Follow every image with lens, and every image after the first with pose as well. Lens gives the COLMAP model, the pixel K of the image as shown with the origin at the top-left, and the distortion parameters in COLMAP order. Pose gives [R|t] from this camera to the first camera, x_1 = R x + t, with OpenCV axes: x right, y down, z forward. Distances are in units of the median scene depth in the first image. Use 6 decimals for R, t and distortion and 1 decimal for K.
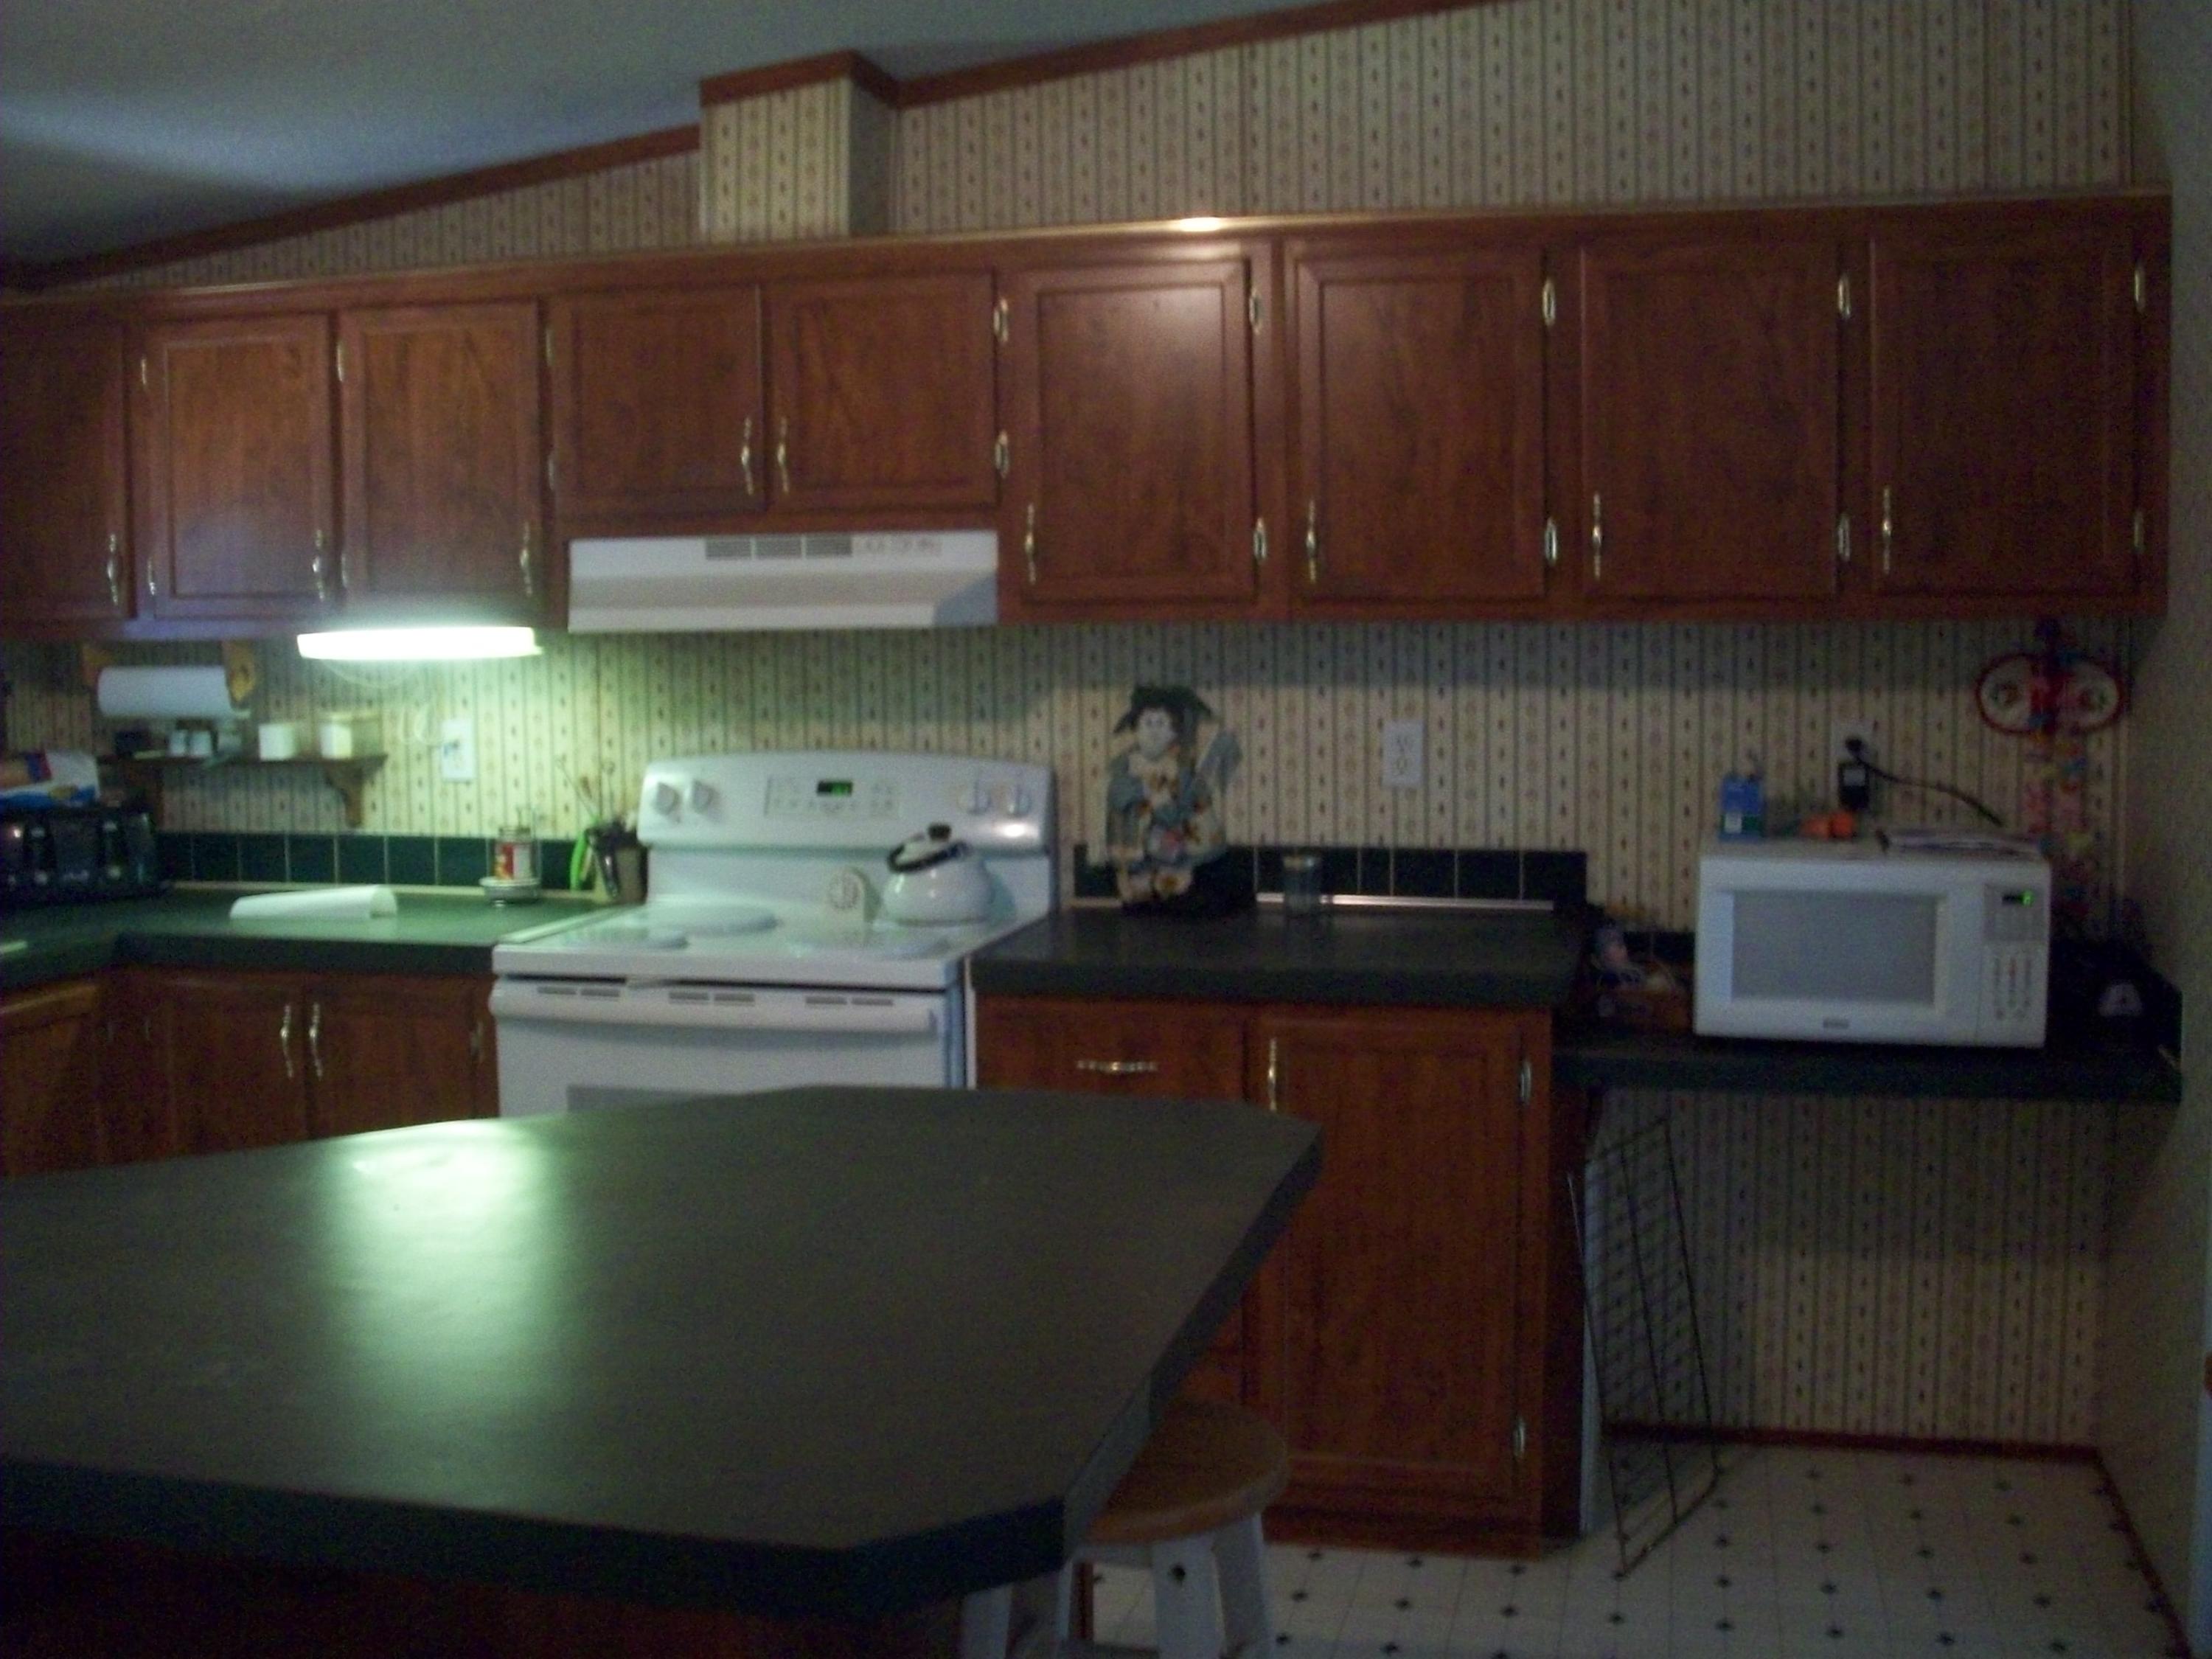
lens RADIAL K [[2376.7, 0, 1177.6], [0, 2376.7, 822.8], [0, 0, 1]] dist [-0.139963, 0.016666]
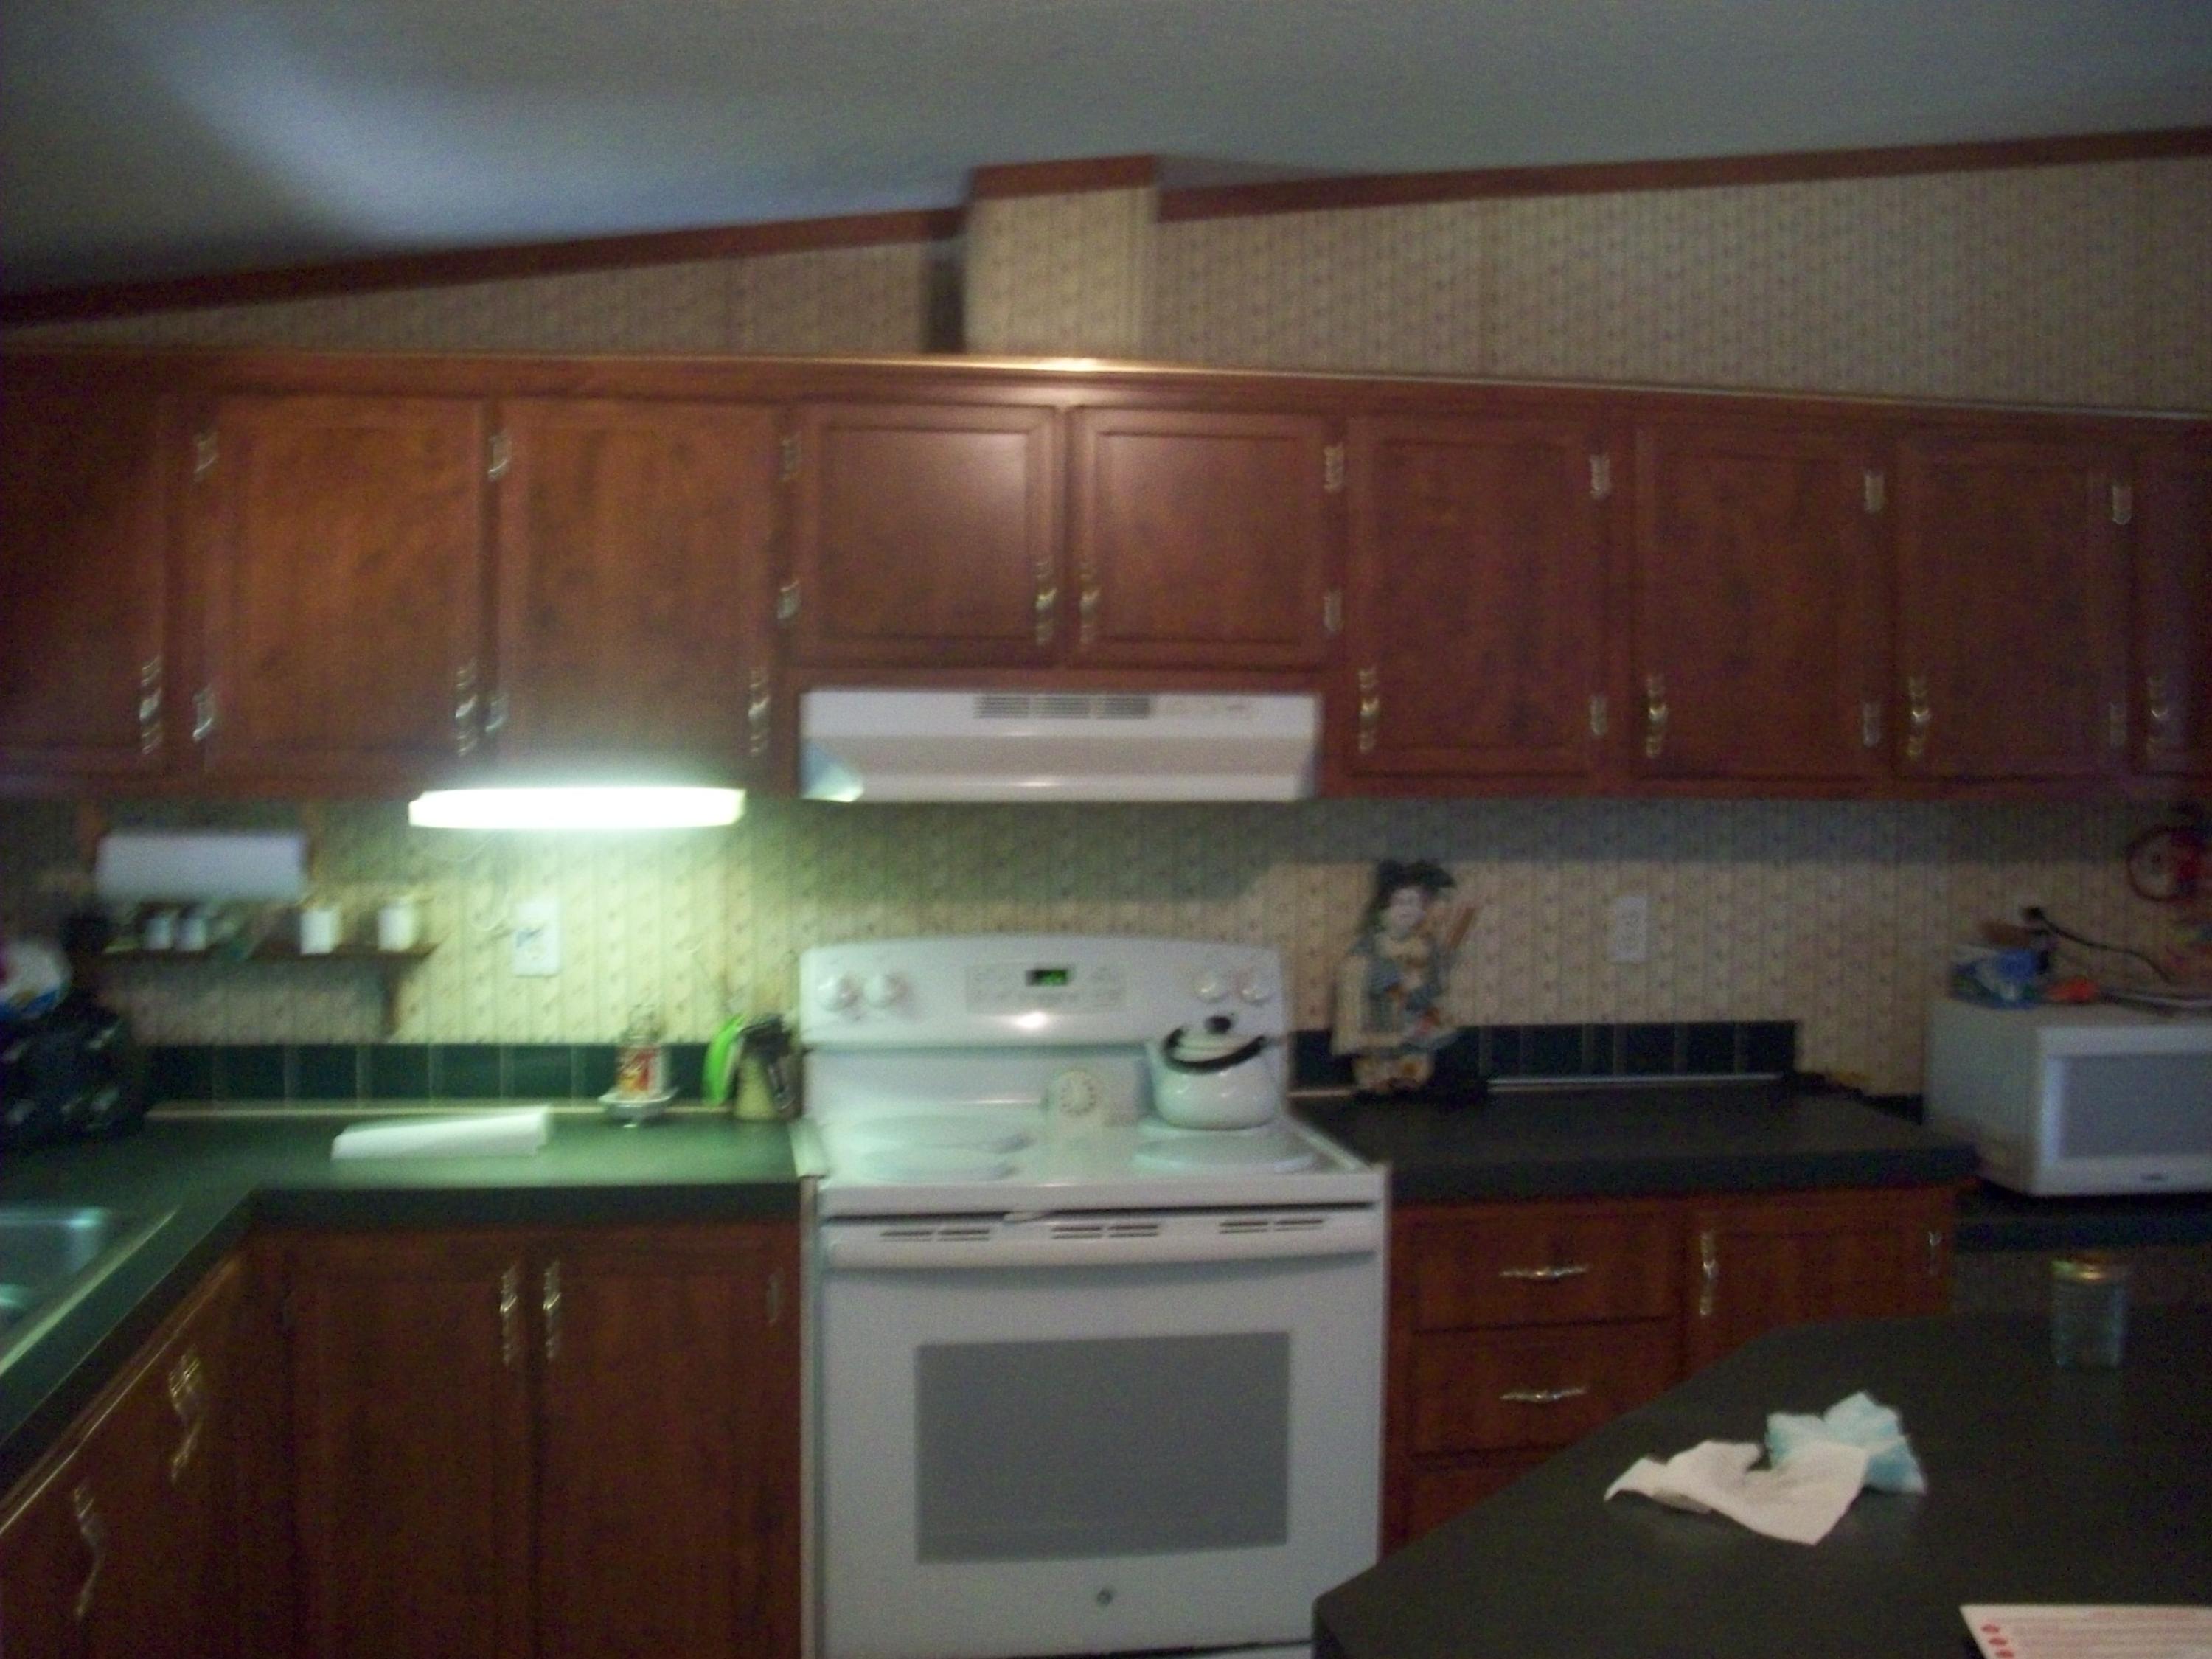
lens RADIAL K [[2330.7, 0, 1106.0], [0, 2330.7, 829.5], [0, 0, 1]] dist [-0.136807, 0.002184]
pose [[0.924396, 0.001571, 0.381431, -0.469659], [0.020407, 0.998356, -0.053570, -0.023200], [-0.380888, 0.057304, 0.922844, 0.192079]]
